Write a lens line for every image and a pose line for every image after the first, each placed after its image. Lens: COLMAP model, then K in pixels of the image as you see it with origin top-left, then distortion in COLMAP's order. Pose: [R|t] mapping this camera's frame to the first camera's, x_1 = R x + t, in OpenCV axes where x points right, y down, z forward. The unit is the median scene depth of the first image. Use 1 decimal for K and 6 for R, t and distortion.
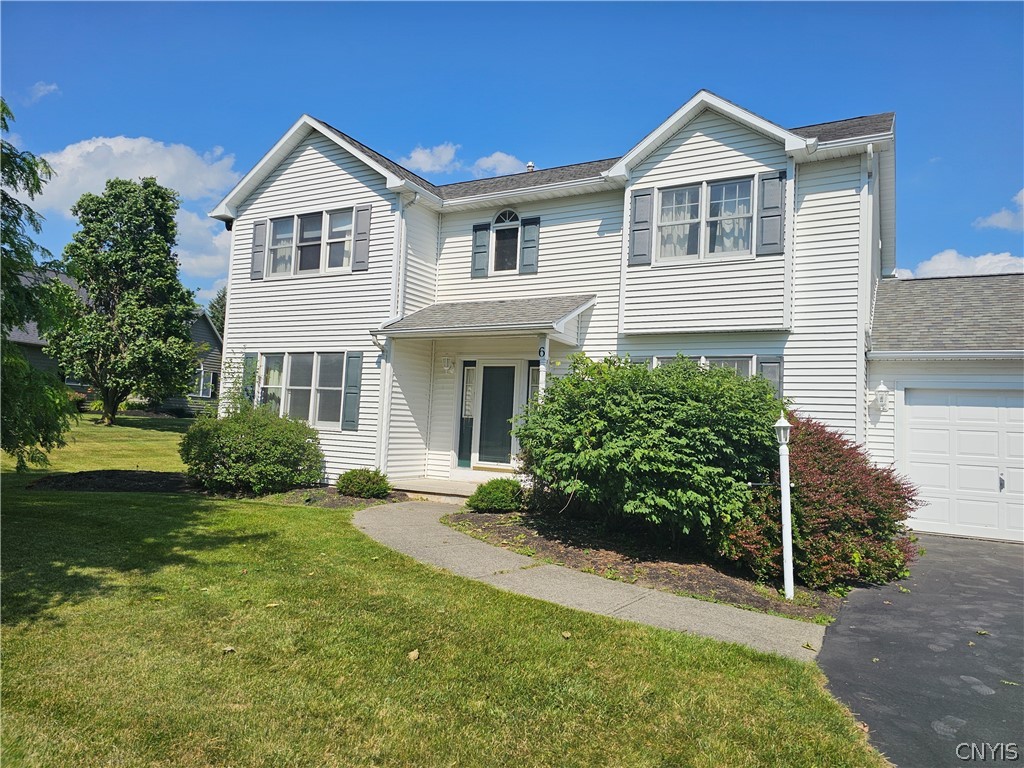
lens RADIAL K [[681.9, 0, 512.2], [0, 681.9, 389.6], [0, 0, 1]] dist [0.045971, -0.039062]
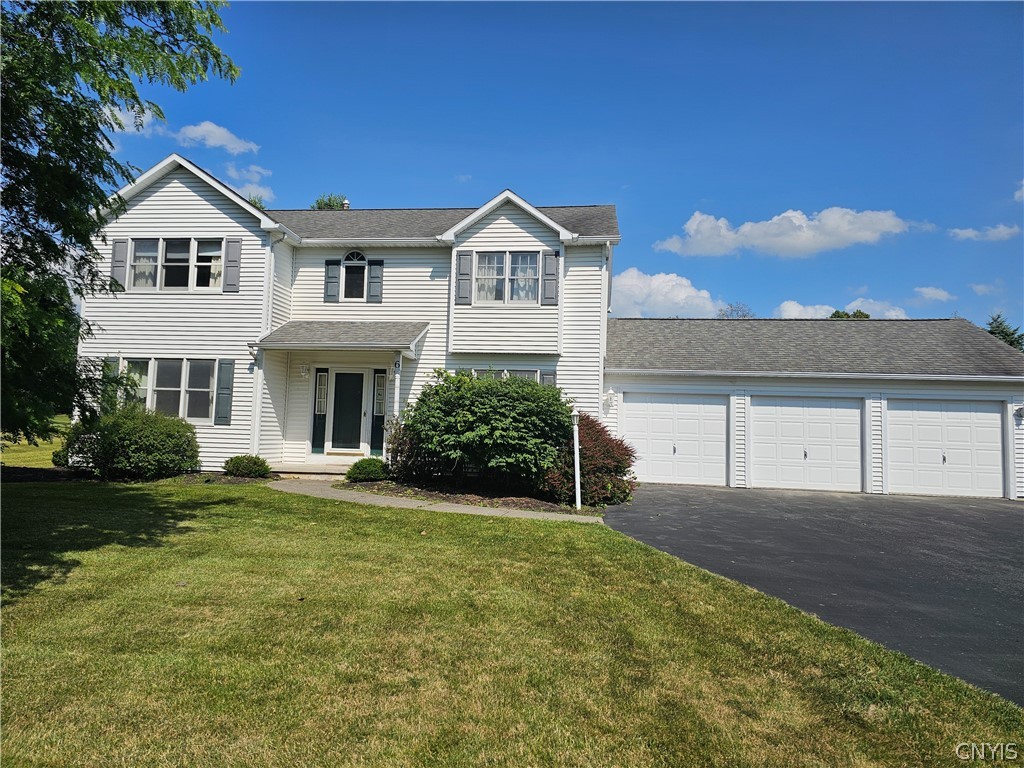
lens RADIAL K [[681.9, 0, 505.4], [0, 681.9, 385.6], [0, 0, 1]] dist [0.045971, -0.039062]
pose [[0.928881, 0.008308, 0.370284, -0.242859], [-0.006670, 0.999961, -0.005703, -0.006246], [-0.370318, 0.002828, 0.928901, -0.327895]]
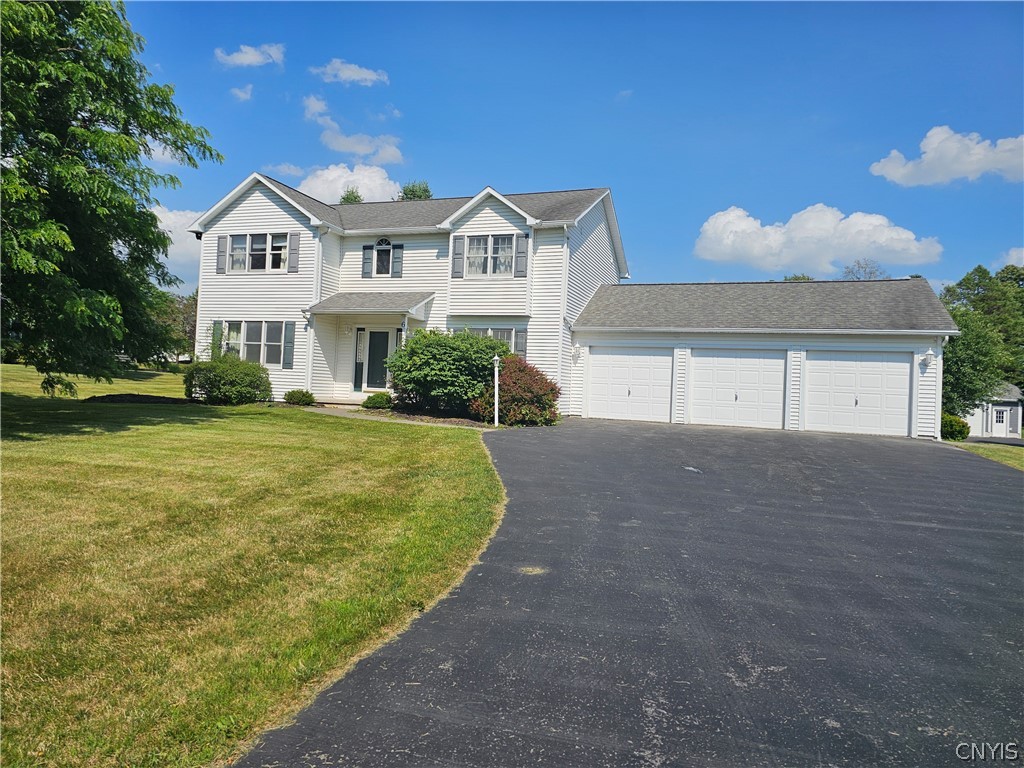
lens RADIAL K [[681.9, 0, 509.0], [0, 681.9, 384.0], [0, 0, 1]] dist [0.045971, -0.039062]
pose [[0.986332, -0.000802, 0.164766, 0.020950], [-0.007393, 0.998766, 0.049118, 0.011306], [-0.164602, -0.049664, 0.985109, -0.803601]]
